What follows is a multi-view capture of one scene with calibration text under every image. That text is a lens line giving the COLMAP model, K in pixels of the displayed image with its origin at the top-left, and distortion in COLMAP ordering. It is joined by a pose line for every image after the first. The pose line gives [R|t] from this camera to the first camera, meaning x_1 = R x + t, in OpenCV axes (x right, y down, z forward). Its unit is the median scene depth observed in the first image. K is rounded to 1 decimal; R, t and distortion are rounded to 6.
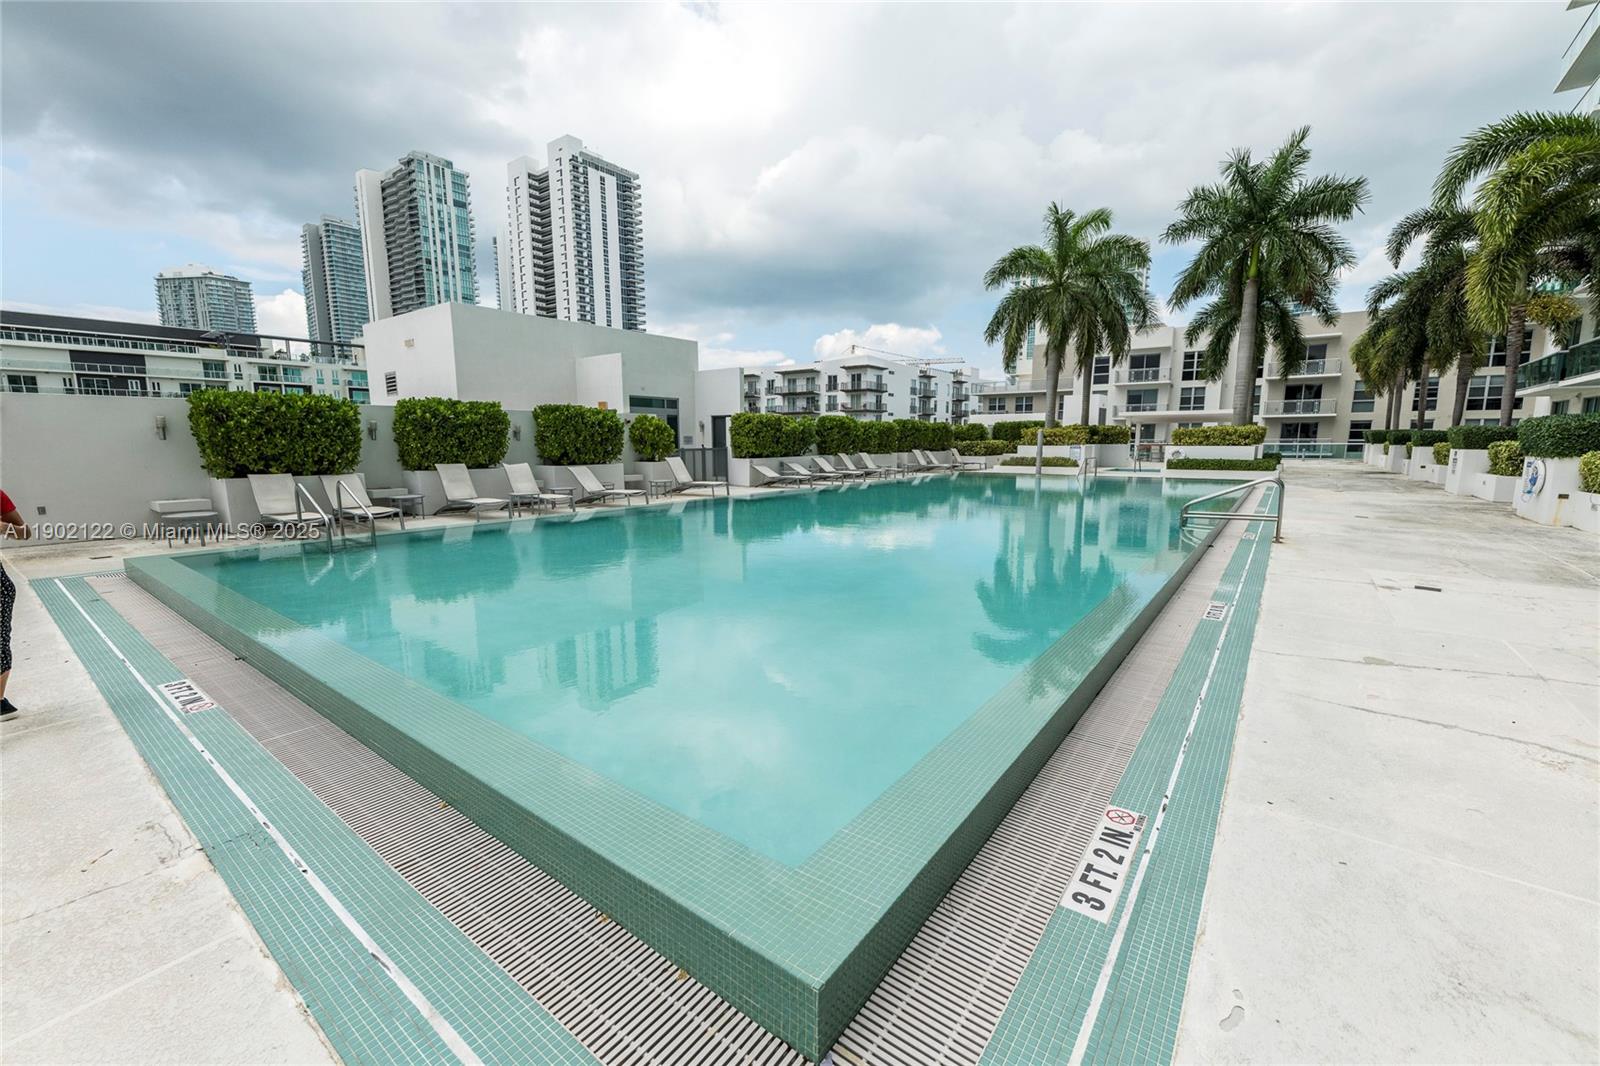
lens RADIAL K [[641.5, 0, 802.8], [0, 641.5, 534.8], [0, 0, 1]] dist [-0.000767, -0.000011]
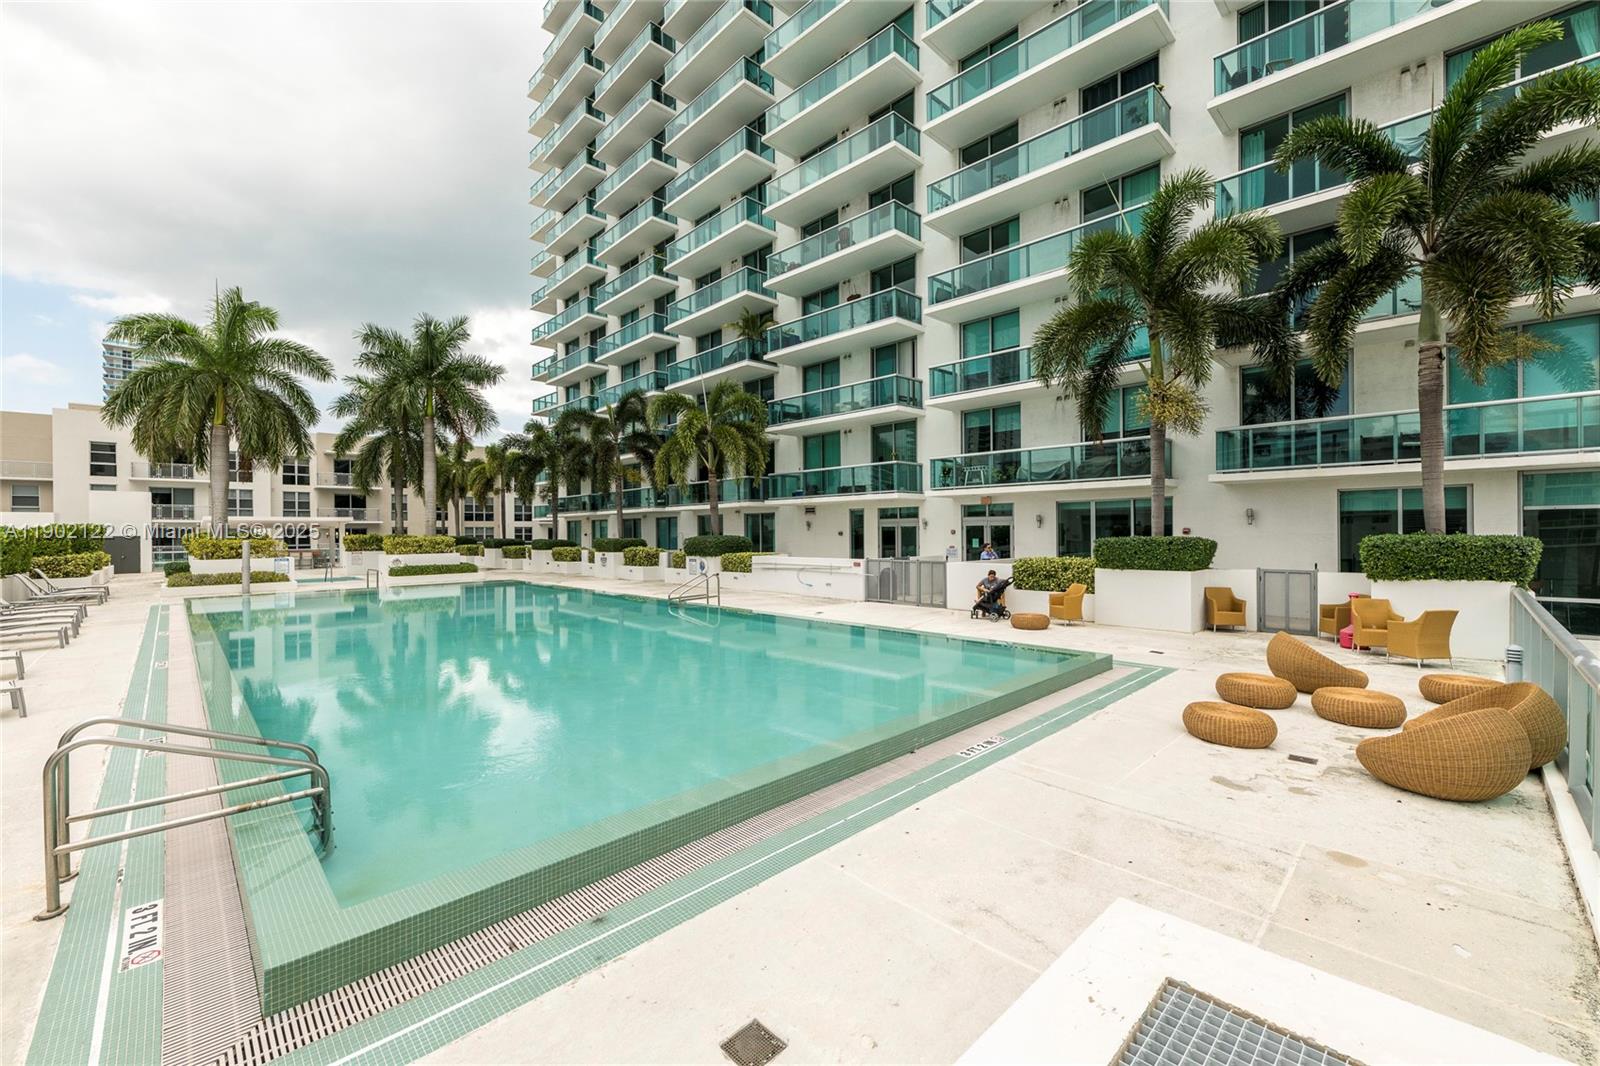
lens RADIAL K [[641.5, 0, 802.5], [0, 641.5, 533.4], [0, 0, 1]] dist [-0.000767, -0.000011]
pose [[0.152487, -0.004261, 0.988296, -0.365829], [0.150655, 0.988404, -0.018984, -0.047206], [-0.976755, 0.151787, 0.151361, 0.150438]]
